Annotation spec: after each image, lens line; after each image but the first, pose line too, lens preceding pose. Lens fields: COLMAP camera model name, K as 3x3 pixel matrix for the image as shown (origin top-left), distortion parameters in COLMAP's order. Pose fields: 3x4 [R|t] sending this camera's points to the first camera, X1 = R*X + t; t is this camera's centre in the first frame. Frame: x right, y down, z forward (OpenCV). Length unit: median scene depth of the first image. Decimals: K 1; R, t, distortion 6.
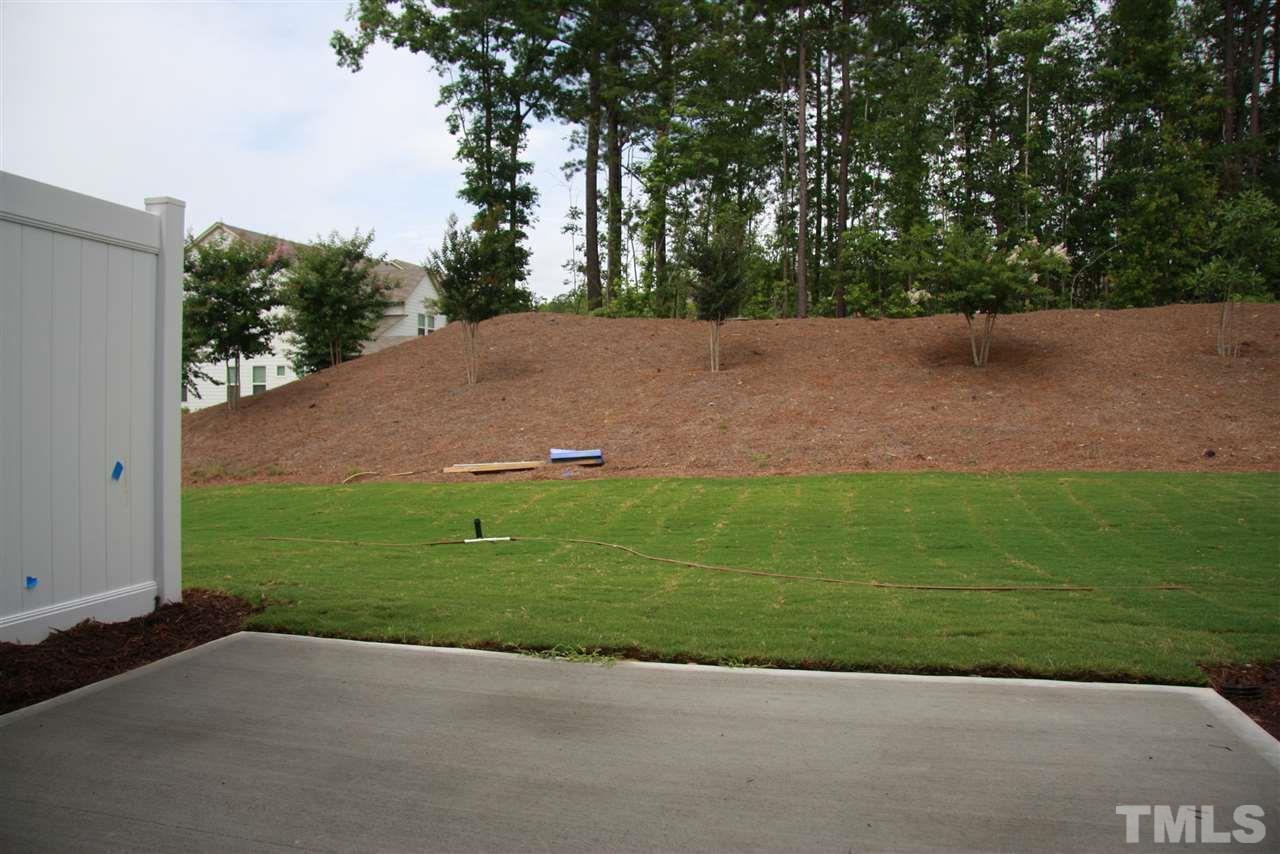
lens RADIAL K [[967.7, 0, 612.3], [0, 967.7, 428.0], [0, 0, 1]] dist [-0.125124, 0.003130]
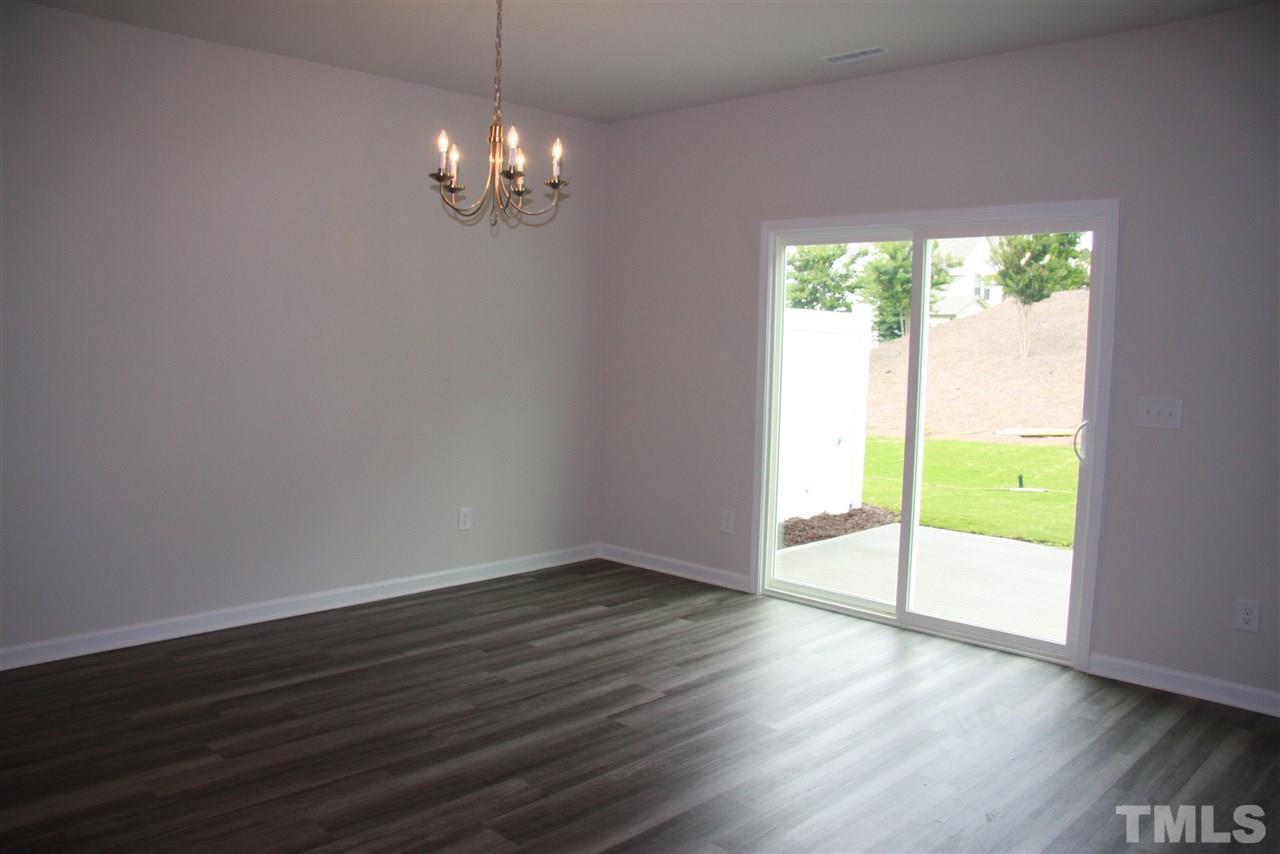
lens RADIAL K [[967.7, 0, 612.3], [0, 967.7, 428.0], [0, 0, 1]] dist [-0.125124, 0.003130]
pose [[0.848865, 0.051334, -0.526112, 0.044663], [-0.019048, 0.997598, 0.066605, -0.031766], [0.528267, -0.046517, 0.847803, -0.284297]]
